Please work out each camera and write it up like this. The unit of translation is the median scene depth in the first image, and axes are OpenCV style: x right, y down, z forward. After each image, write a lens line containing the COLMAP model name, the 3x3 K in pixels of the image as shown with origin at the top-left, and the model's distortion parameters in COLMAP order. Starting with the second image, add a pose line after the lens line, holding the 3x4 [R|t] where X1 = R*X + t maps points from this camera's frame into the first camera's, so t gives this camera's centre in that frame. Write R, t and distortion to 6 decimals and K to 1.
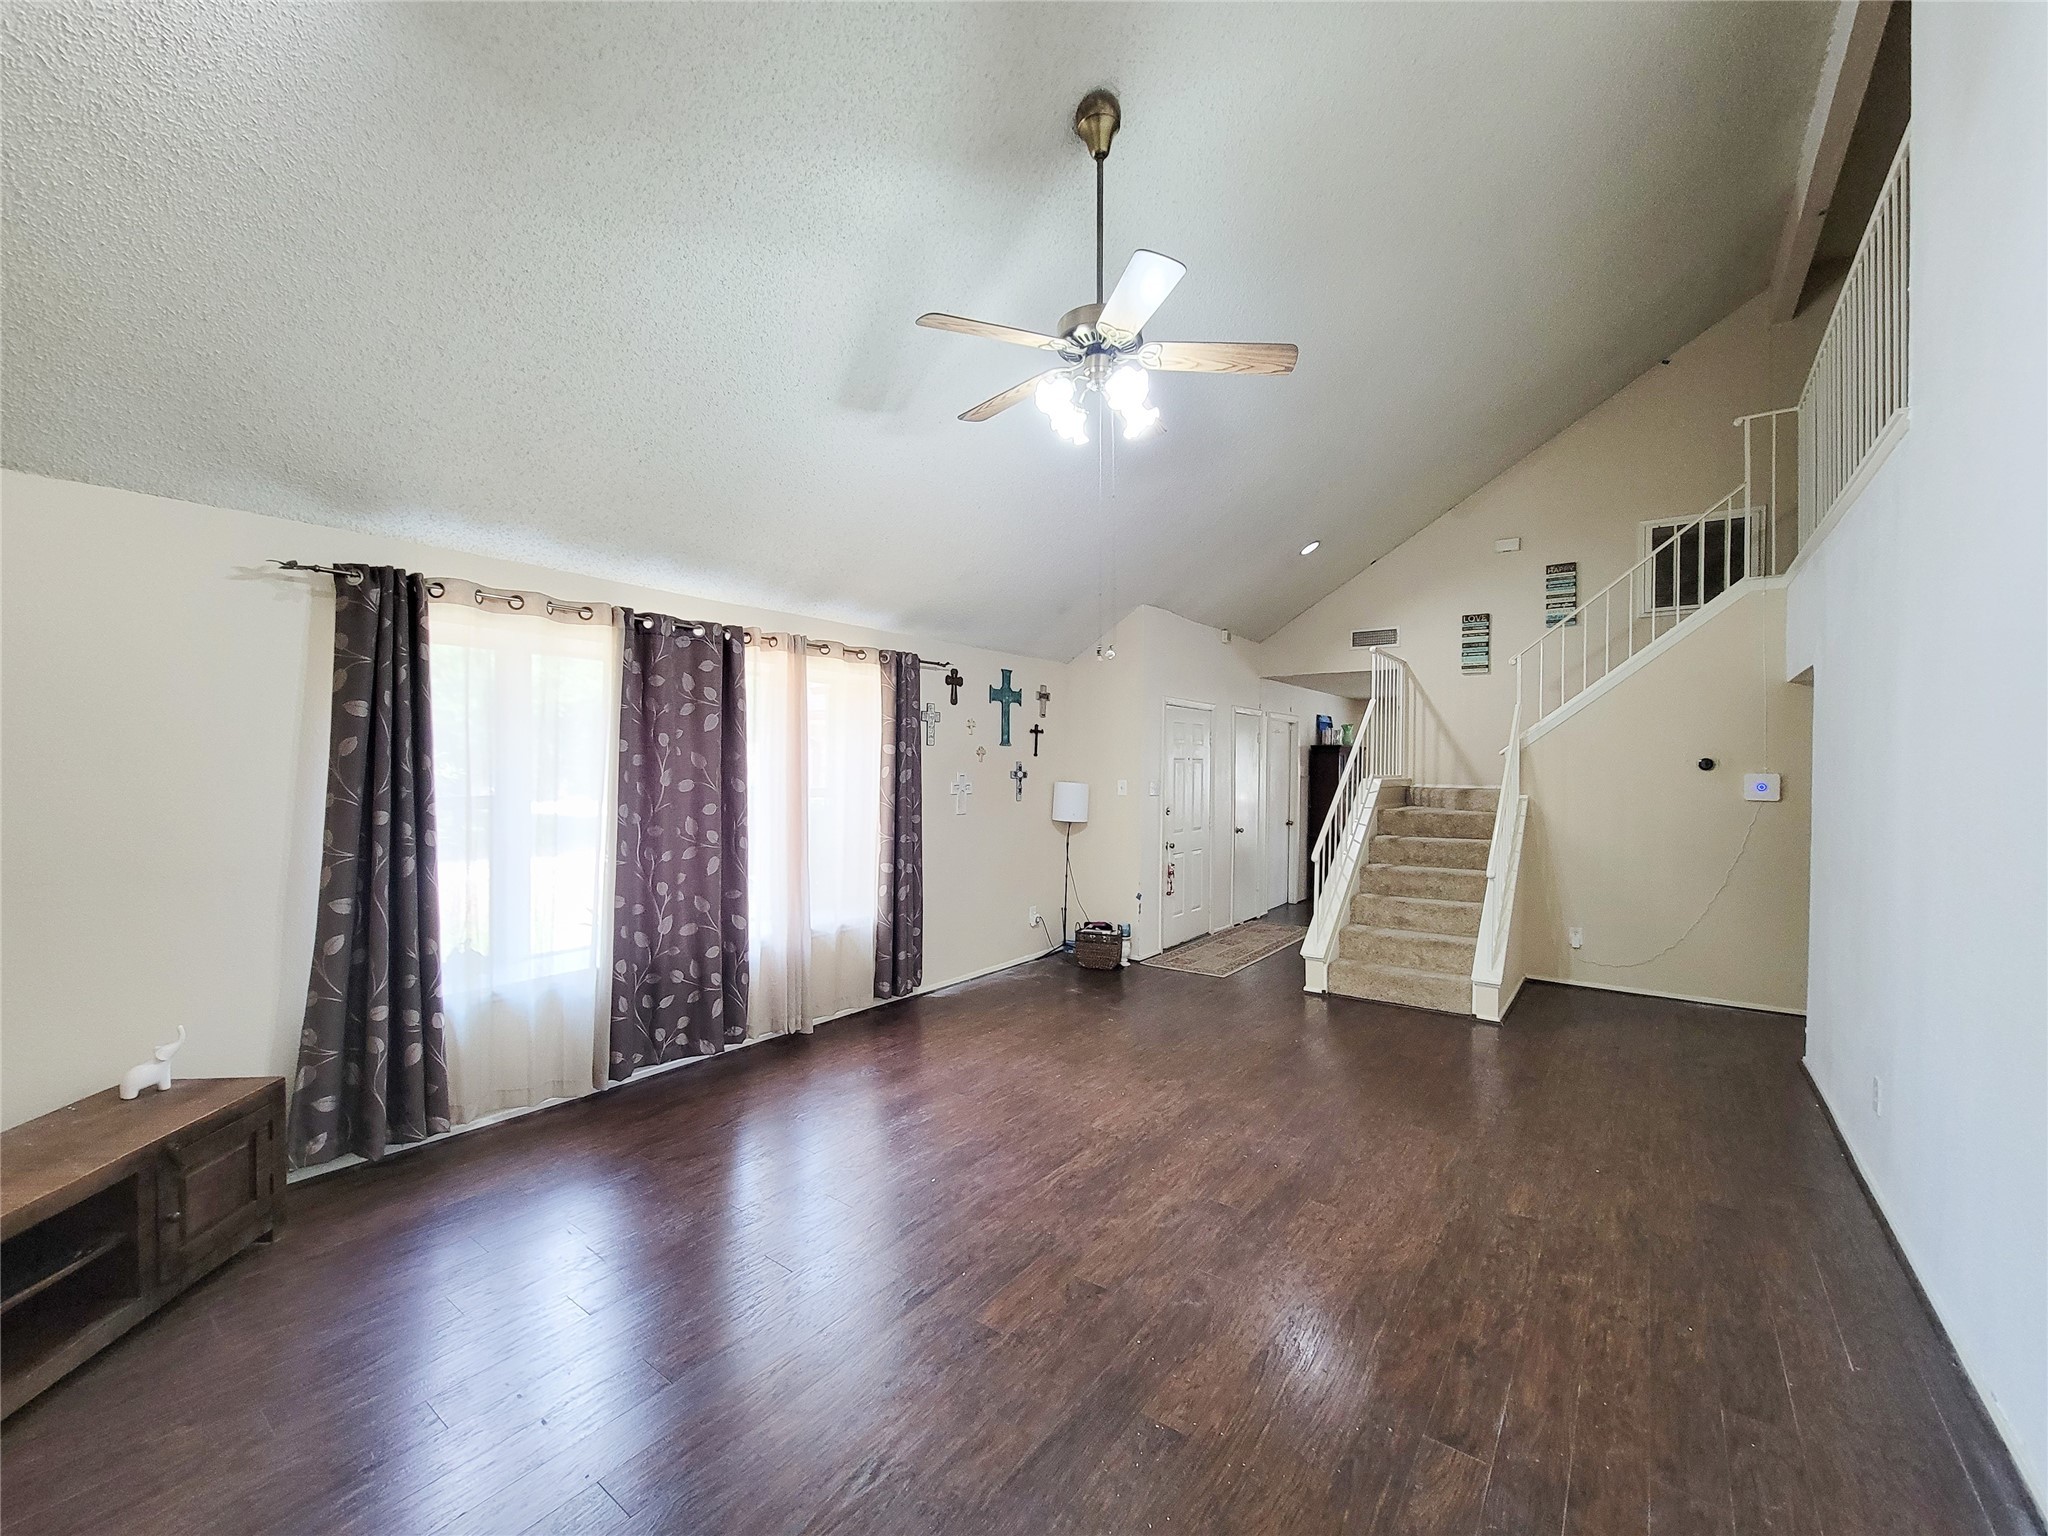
lens RADIAL K [[834.4, 0, 1053.2], [0, 834.4, 756.8], [0, 0, 1]] dist [-0.000191, -0.000062]
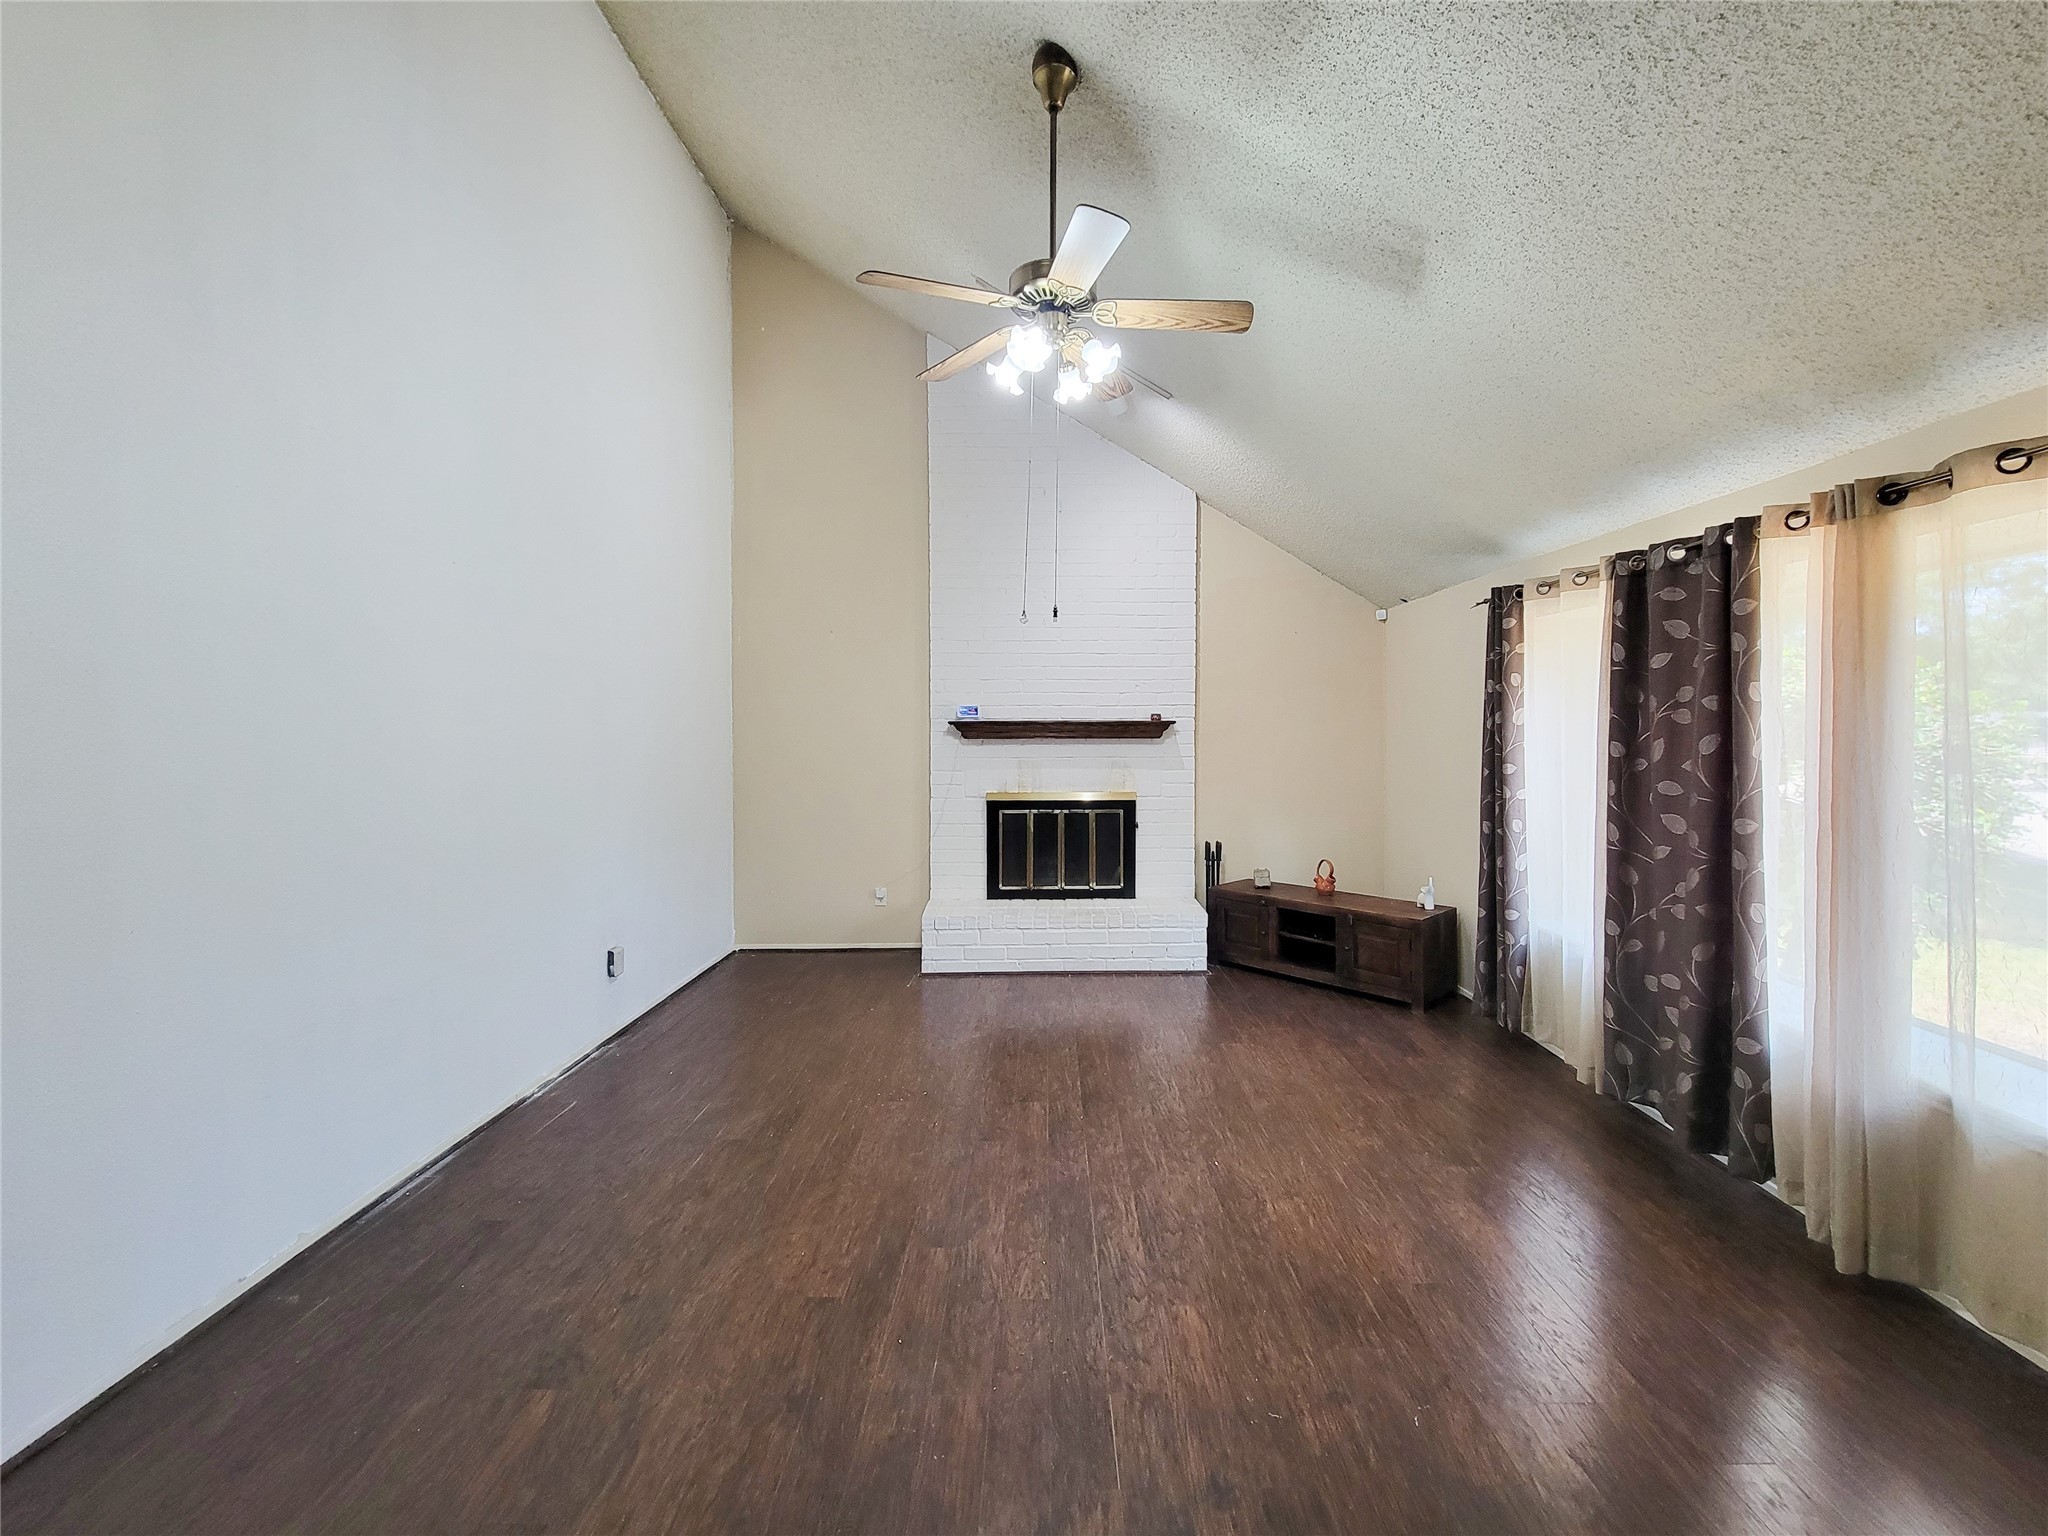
lens RADIAL K [[834.4, 0, 1053.2], [0, 834.4, 756.8], [0, 0, 1]] dist [-0.000191, -0.000062]
pose [[-0.808507, 0.016788, -0.588247, 0.581788], [0.000767, 0.999622, 0.027473, 0.008520], [0.588486, 0.021761, -0.808214, 1.687985]]
